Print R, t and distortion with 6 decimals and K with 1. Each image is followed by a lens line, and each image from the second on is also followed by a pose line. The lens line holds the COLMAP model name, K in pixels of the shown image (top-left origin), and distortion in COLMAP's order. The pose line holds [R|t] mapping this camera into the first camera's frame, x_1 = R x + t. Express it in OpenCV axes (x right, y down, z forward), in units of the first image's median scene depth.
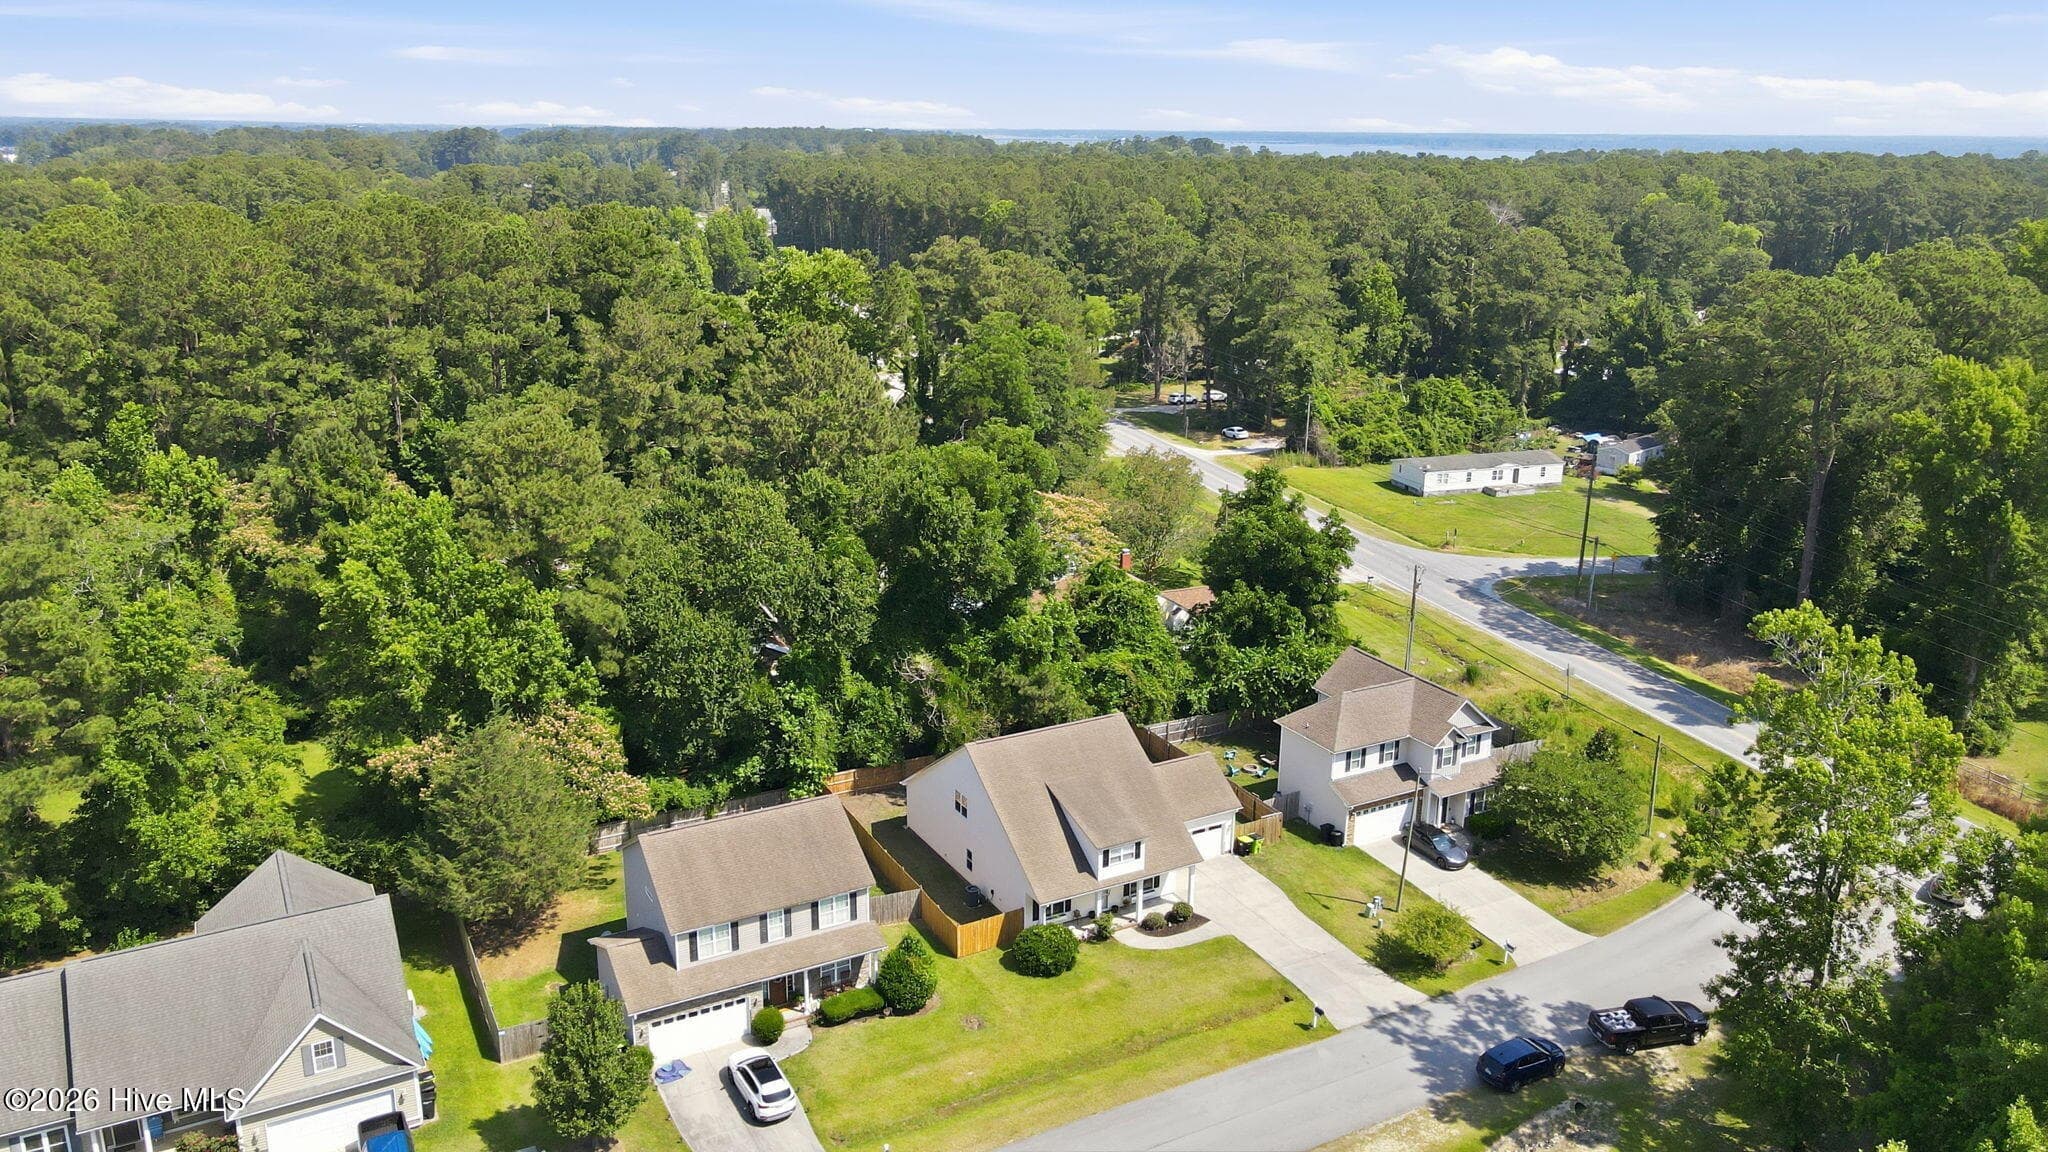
lens RADIAL K [[1513.1, 0, 1007.7], [0, 1513.1, 580.2], [0, 0, 1]] dist [0.005716, 0.008046]
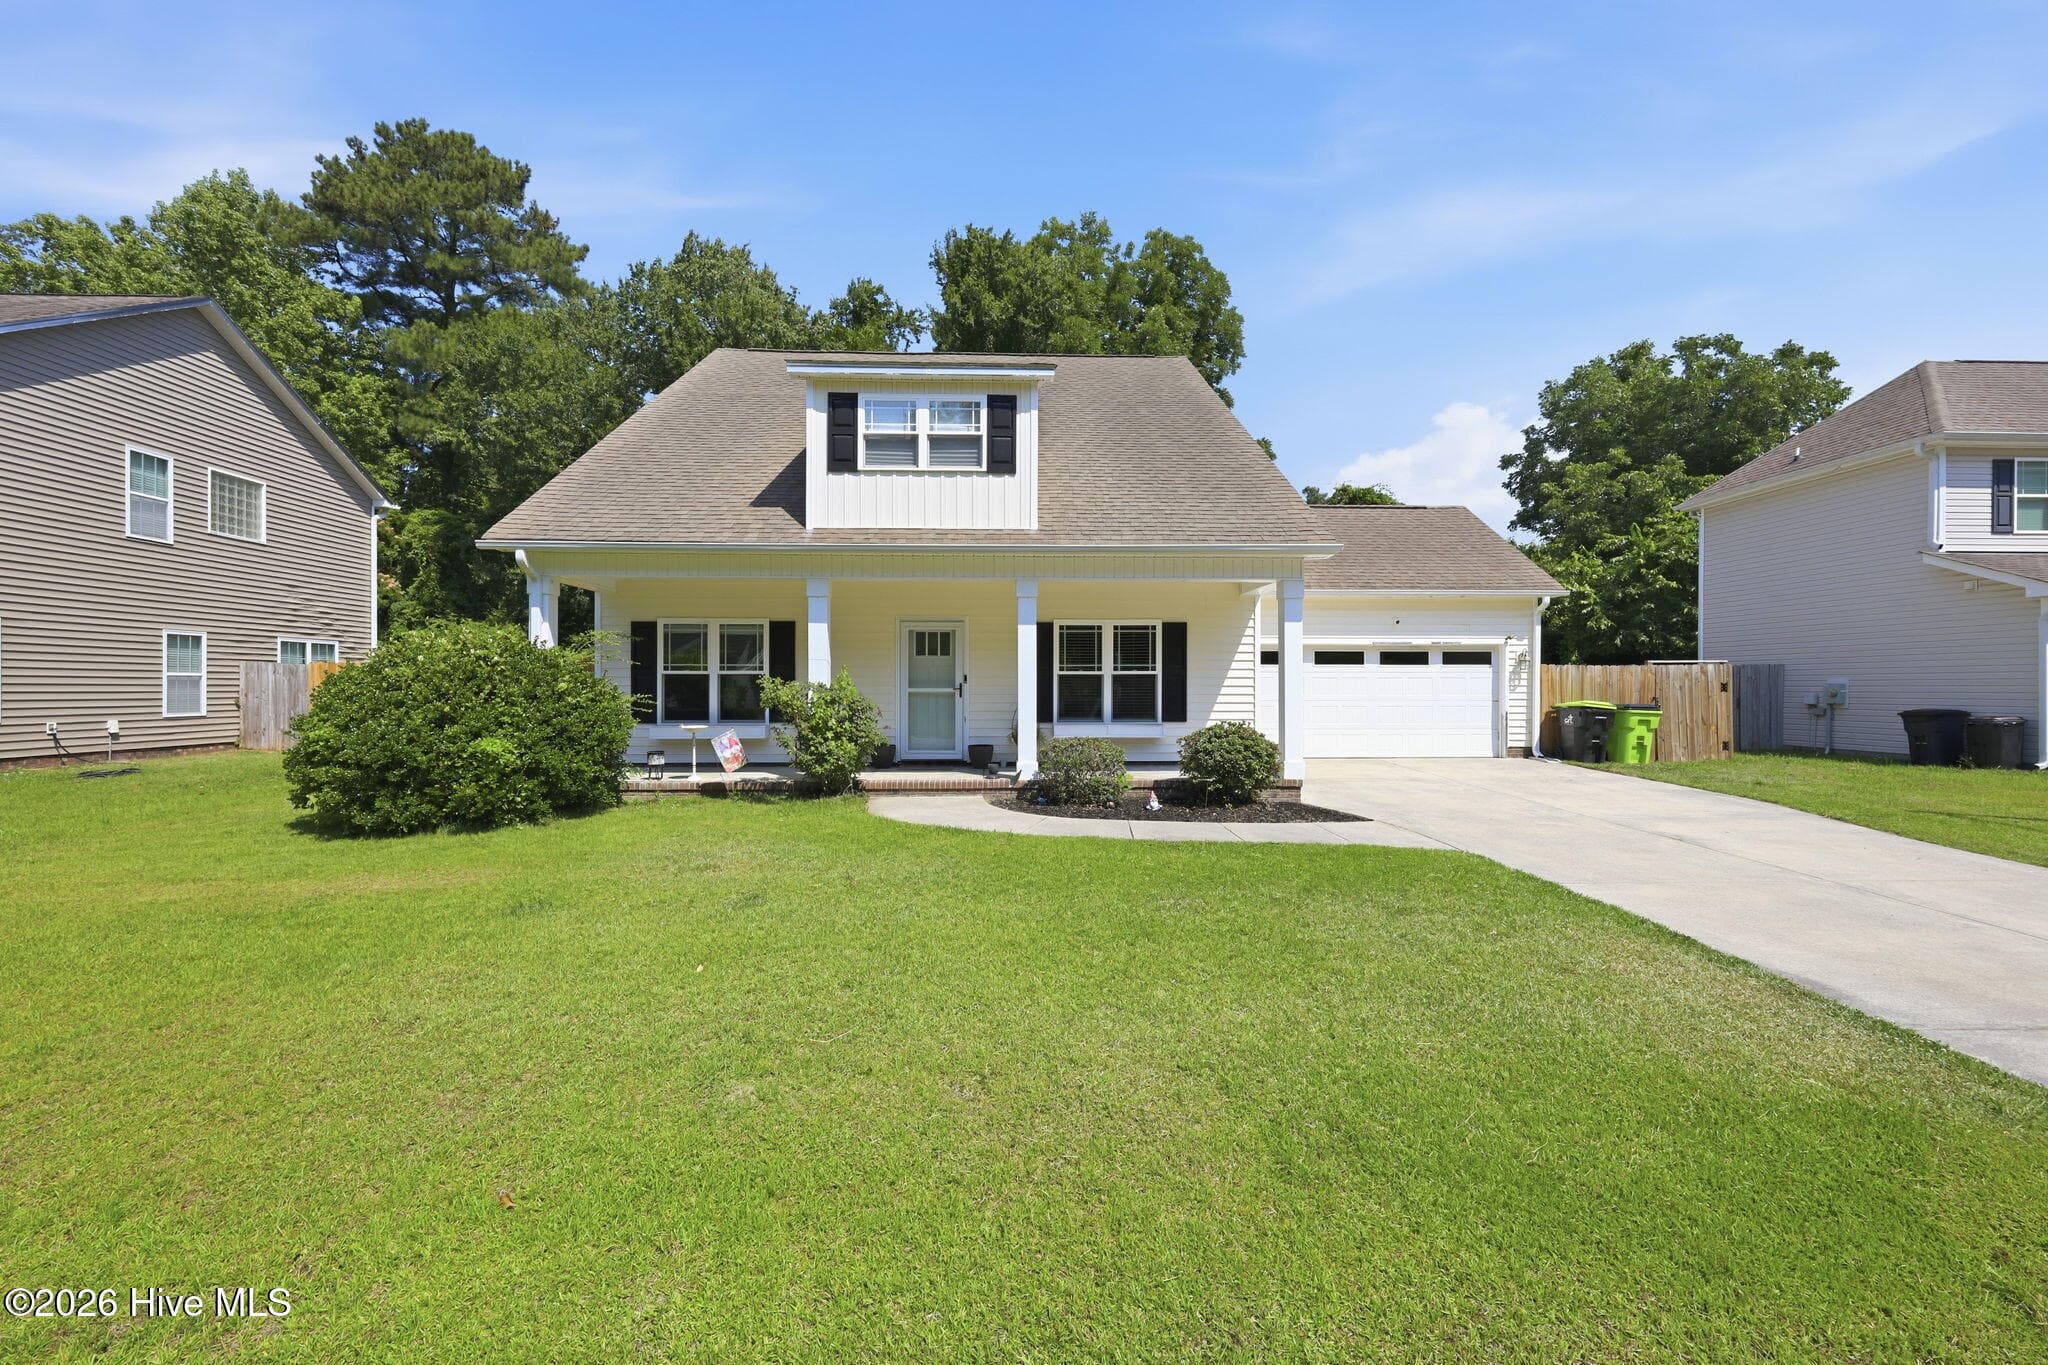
lens RADIAL K [[838.3, 0, 1020.5], [0, 838.3, 690.1], [0, 0, 1]] dist [0.000561, 0.000196]
pose [[0.892780, -0.005889, -0.450454, 0.128487], [-0.122597, 0.958999, -0.255521, 0.218071], [0.433490, 0.283348, 0.855453, 0.785352]]
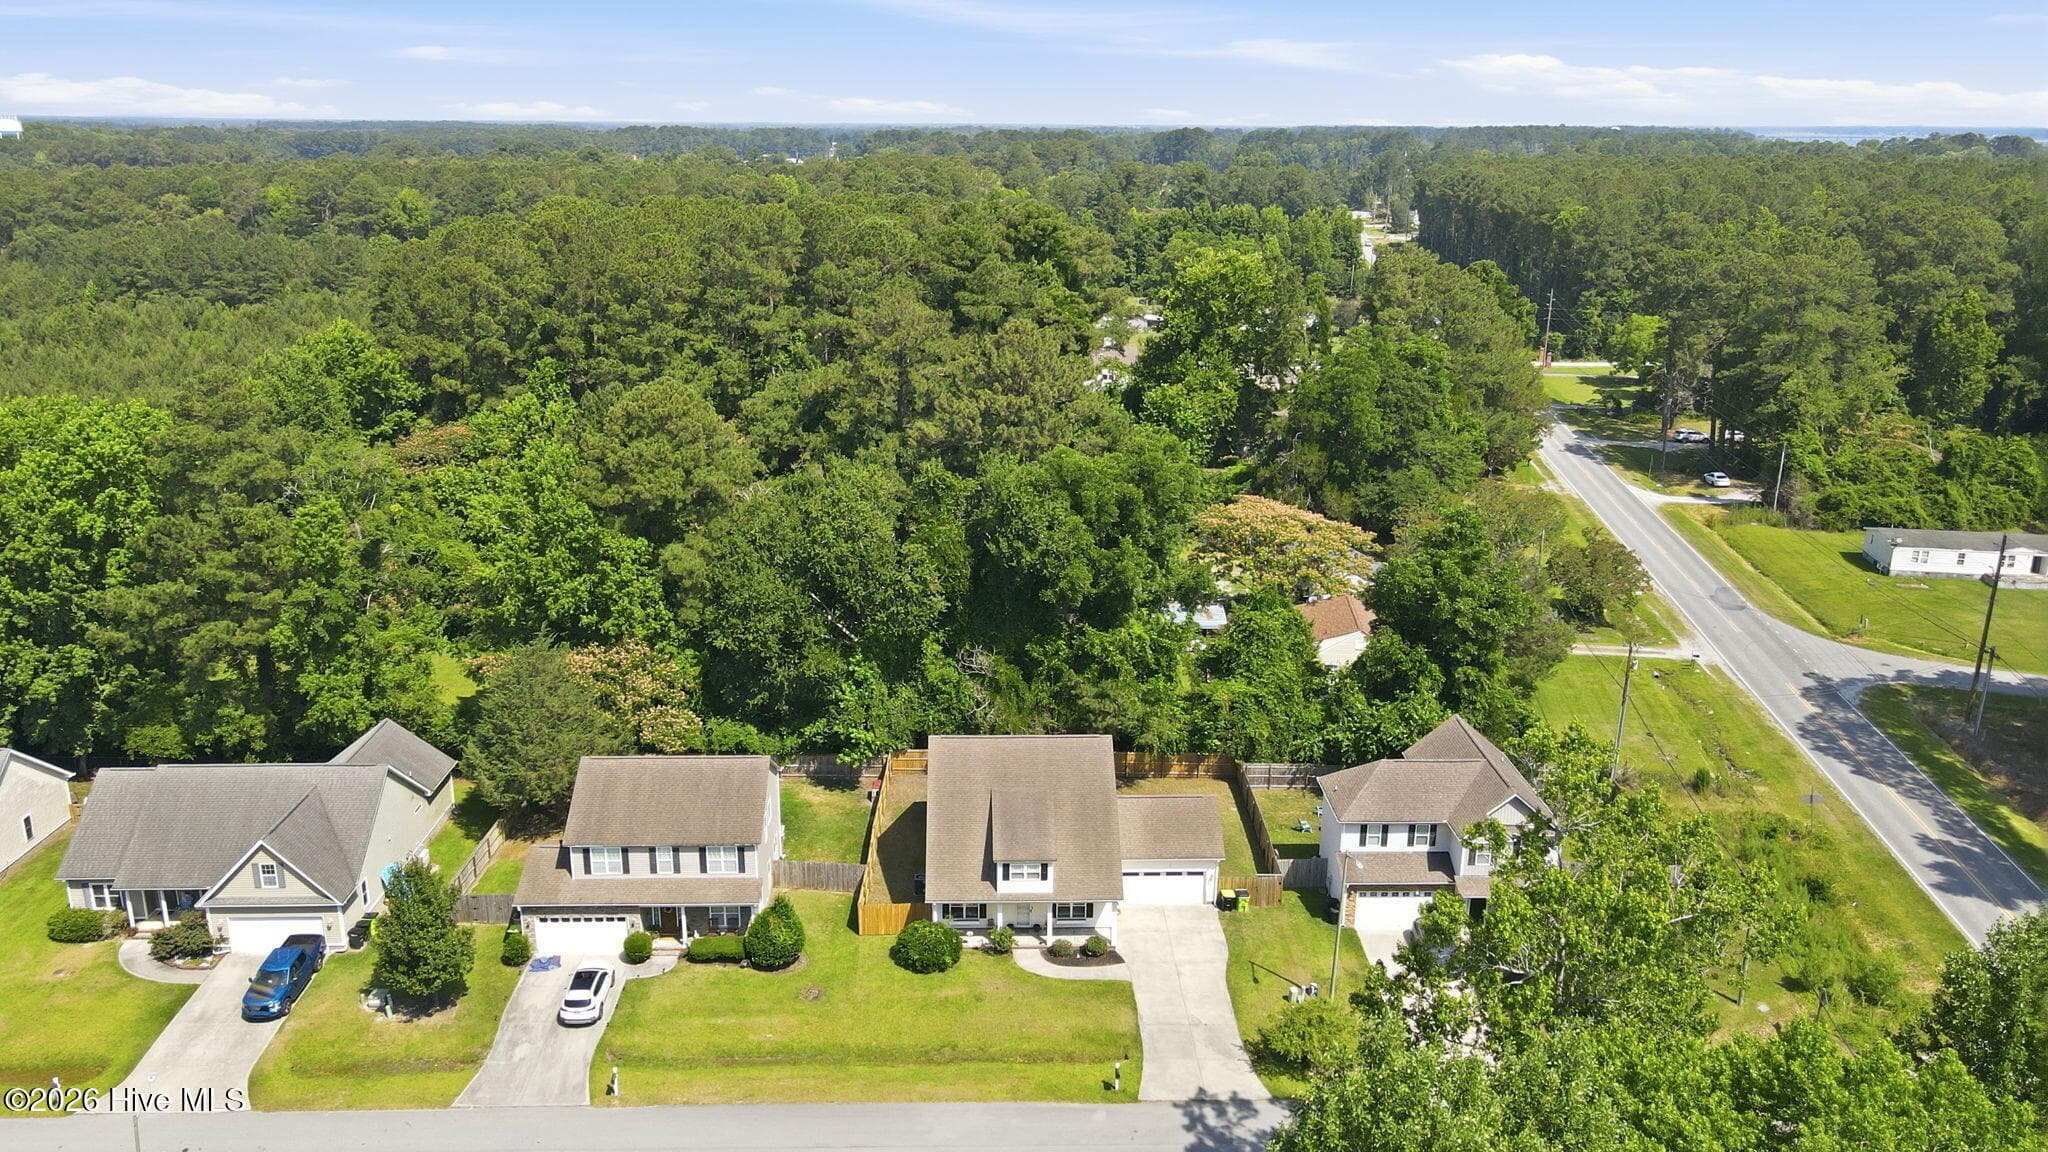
lens RADIAL K [[1513.1, 0, 1007.7], [0, 1513.1, 580.2], [0, 0, 1]] dist [0.005716, 0.008046]
pose [[0.887990, 0.130025, -0.441097, 0.411917], [-0.129750, 0.991064, 0.030938, -0.031095], [0.441178, 0.029759, 0.896926, 0.092016]]
